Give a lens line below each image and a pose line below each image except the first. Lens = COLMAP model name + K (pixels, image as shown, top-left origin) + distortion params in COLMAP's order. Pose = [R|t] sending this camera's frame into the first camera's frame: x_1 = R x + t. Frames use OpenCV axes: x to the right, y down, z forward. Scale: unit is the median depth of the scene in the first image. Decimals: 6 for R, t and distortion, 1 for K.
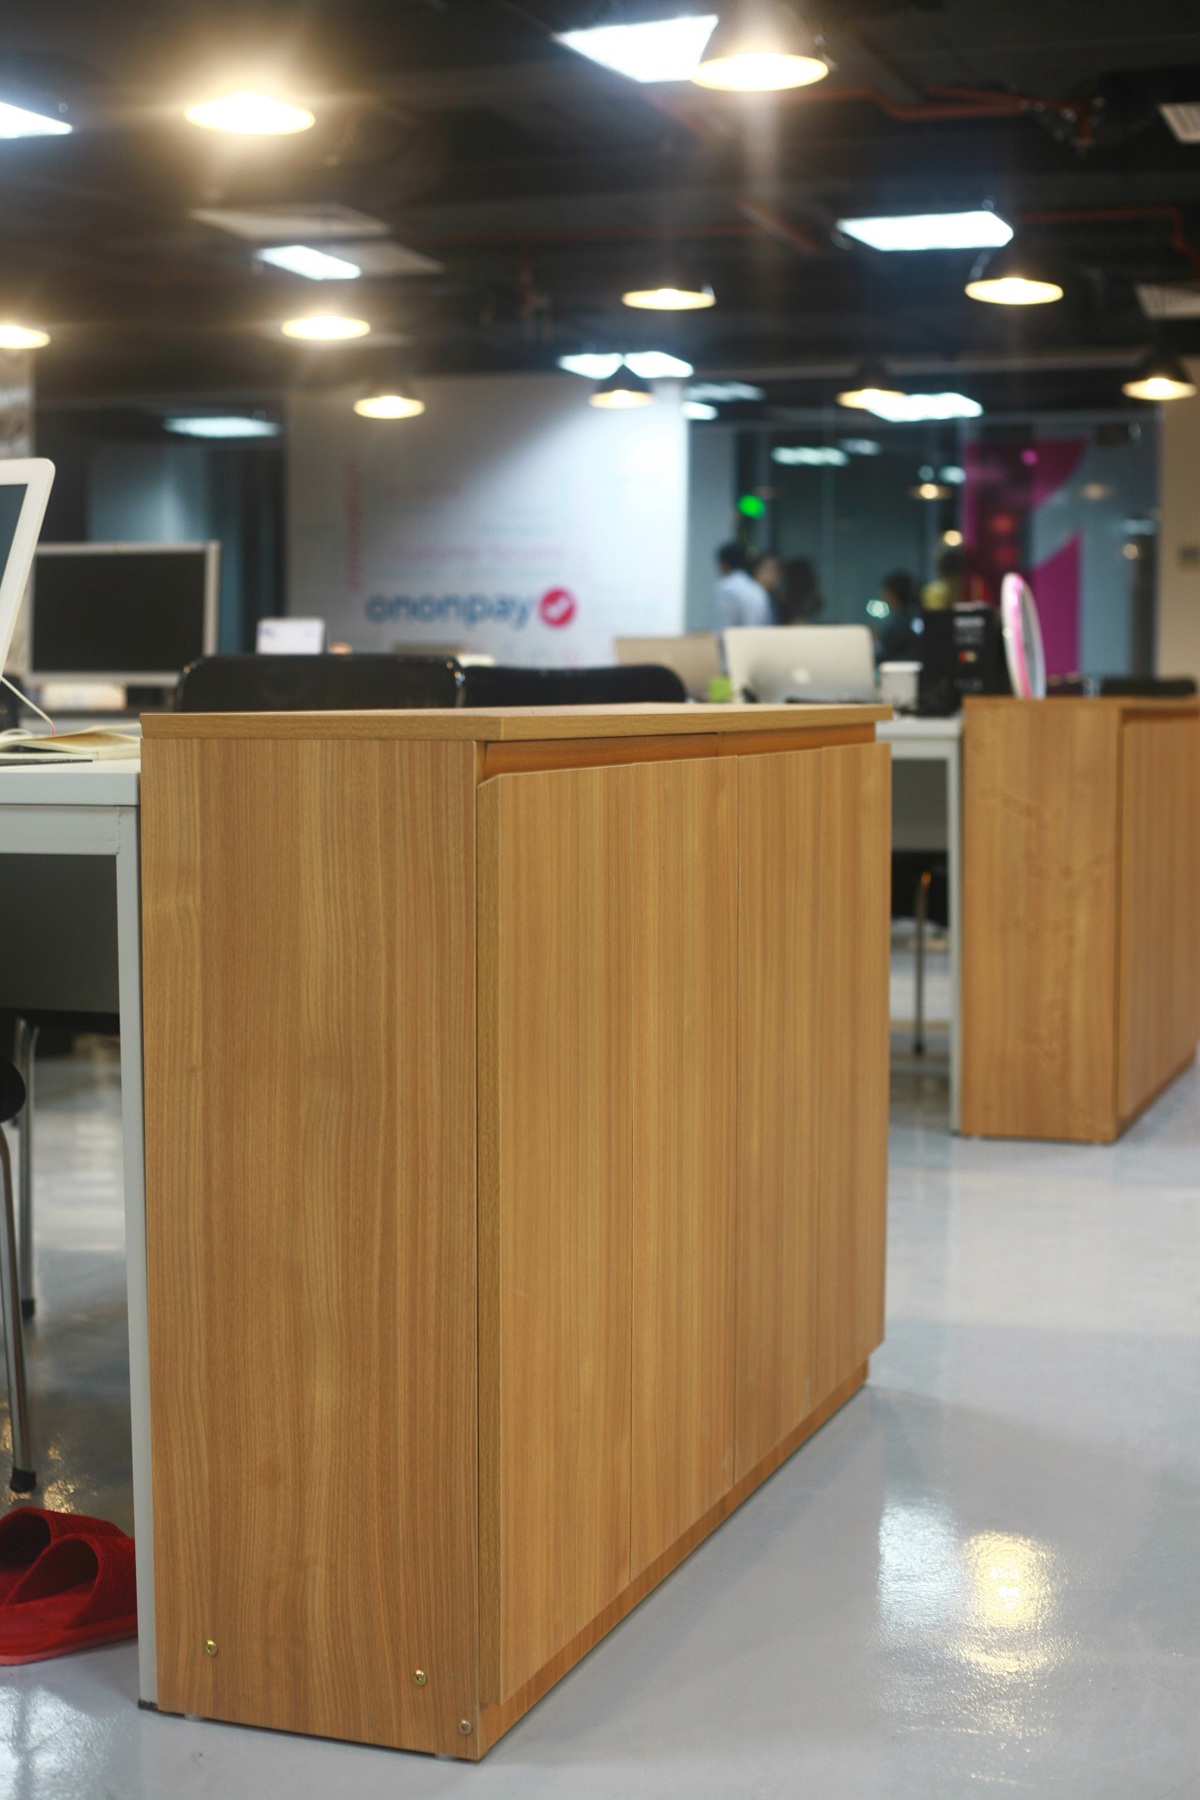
lens RADIAL K [[2685.7, 0, 605.3], [0, 2685.7, 903.5], [0, 0, 1]] dist [-0.123064, 0.000000]
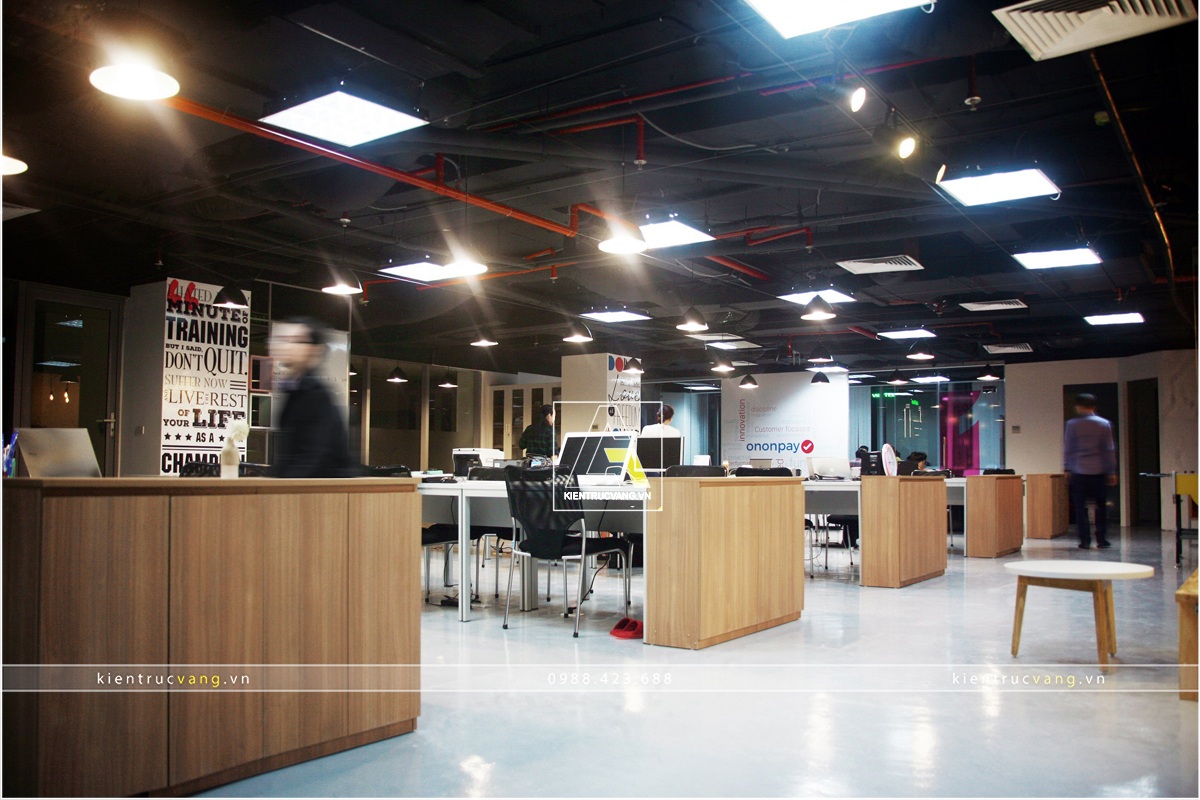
lens RADIAL K [[1057.5, 0, 606.6], [0, 1057.5, 407.9], [0, 0, 1]] dist [-0.097473, 0.019096]
pose [[0.969868, -0.011590, -0.243356, 0.299672], [-0.022631, 0.990263, -0.137356, 0.096728], [0.242578, 0.138724, 0.960162, -1.259830]]
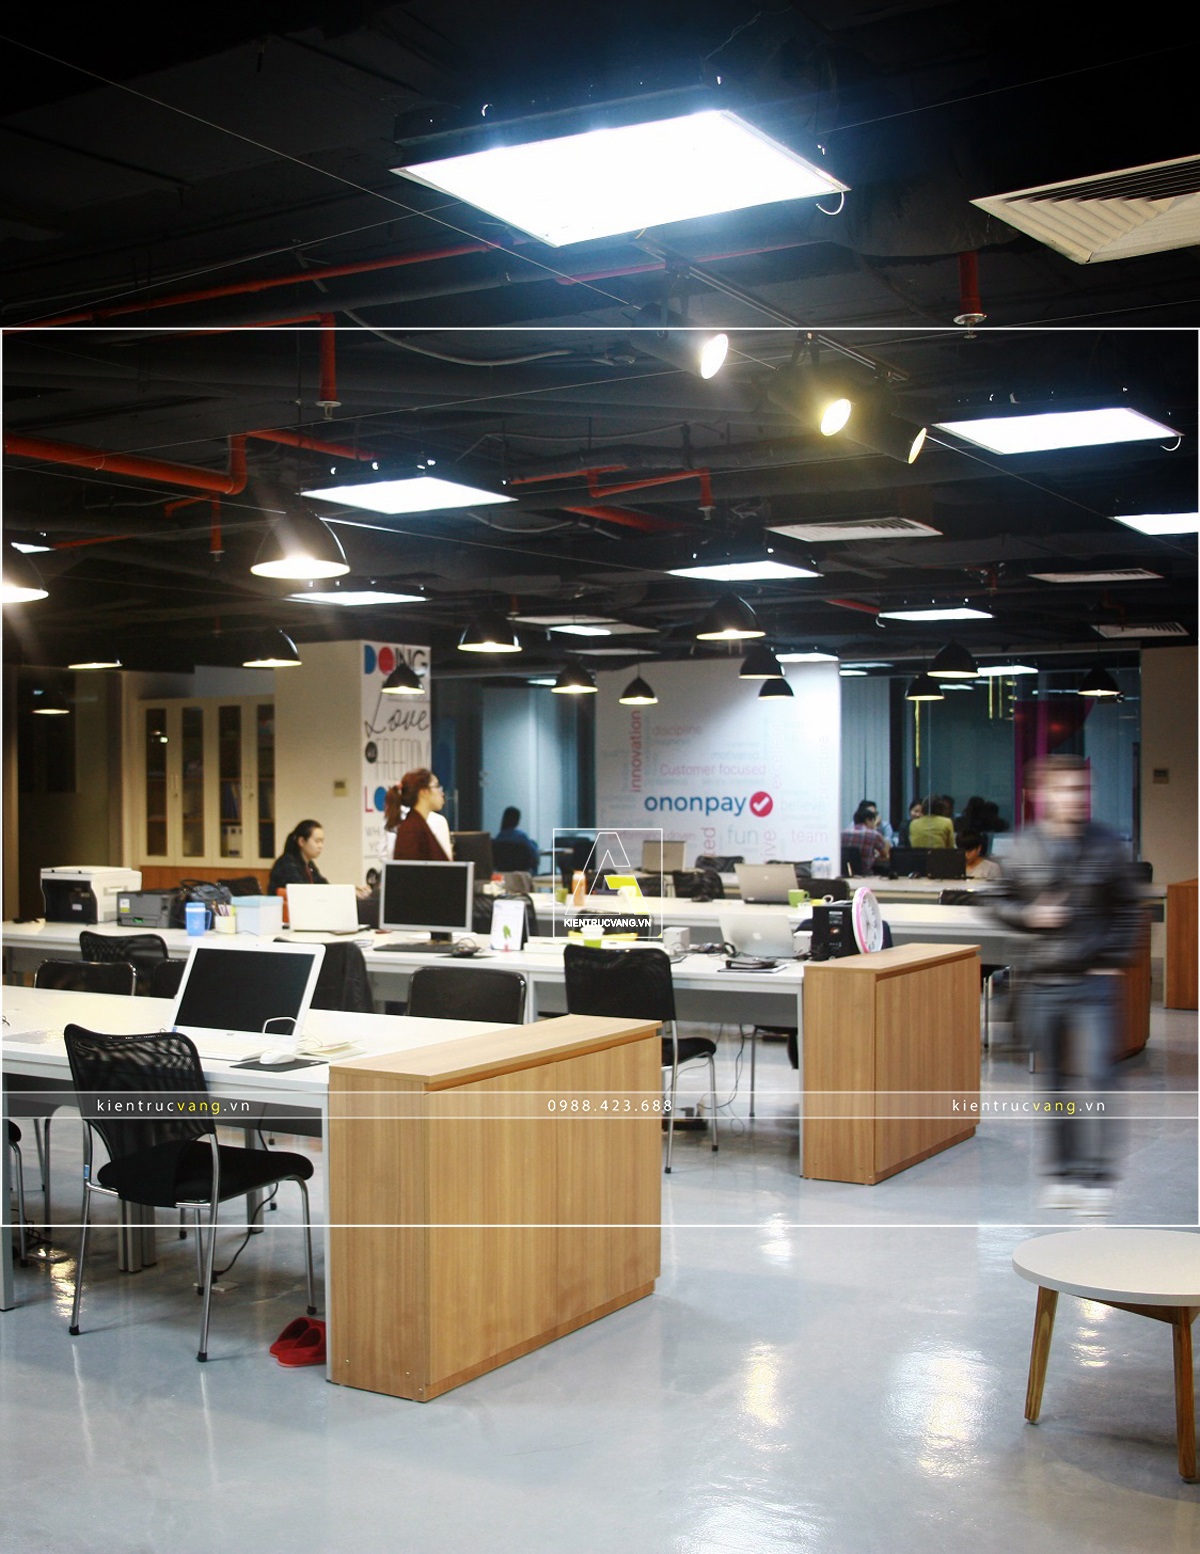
lens RADIAL K [[2038.3, 0, 442.0], [0, 2038.3, 780.5], [0, 0, 1]] dist [-0.123070, 0.000000]
pose [[0.971293, -0.006520, -0.237798, 0.475923], [-0.010456, 0.997488, -0.070056, -0.214190], [0.237657, 0.070532, 0.968785, -1.189632]]
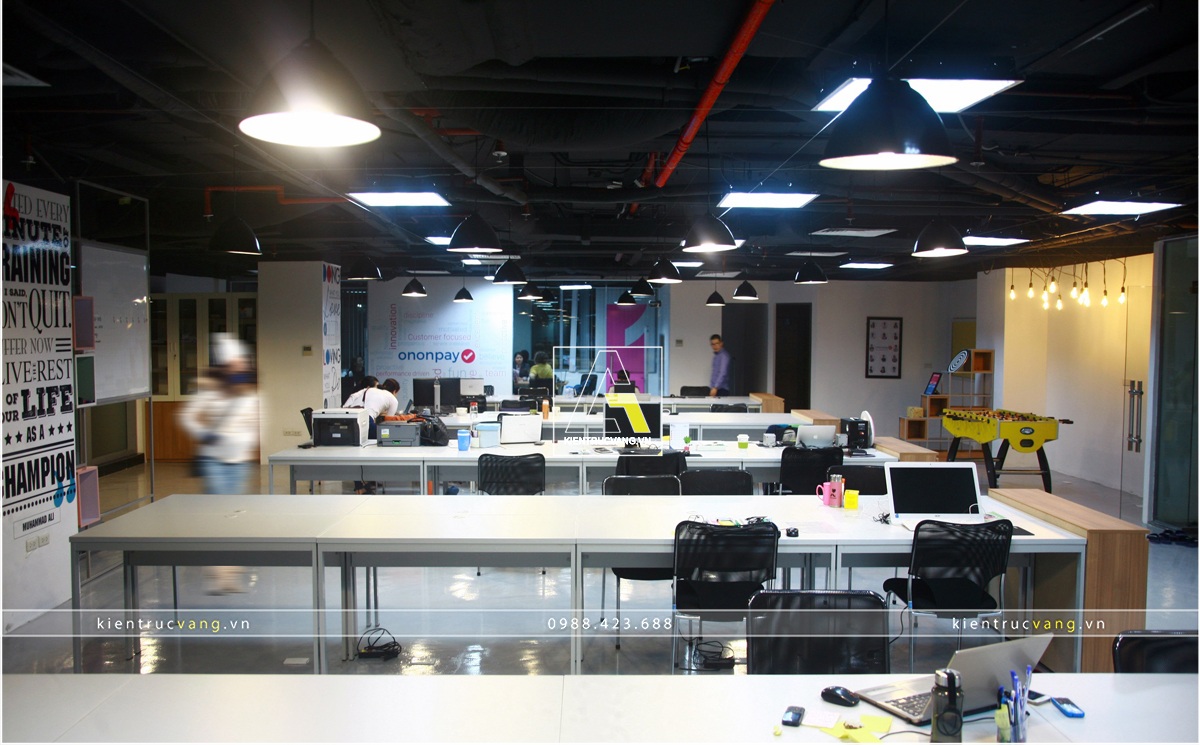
lens RADIAL K [[1042.0, 0, 597.2], [0, 1042.0, 365.4], [0, 0, 1]] dist [-0.047849, -0.011068]
pose [[0.926989, -0.013473, 0.374847, -1.770441], [0.027230, 0.999135, -0.031428, -0.340181], [-0.374100, 0.039341, 0.926554, -0.613321]]
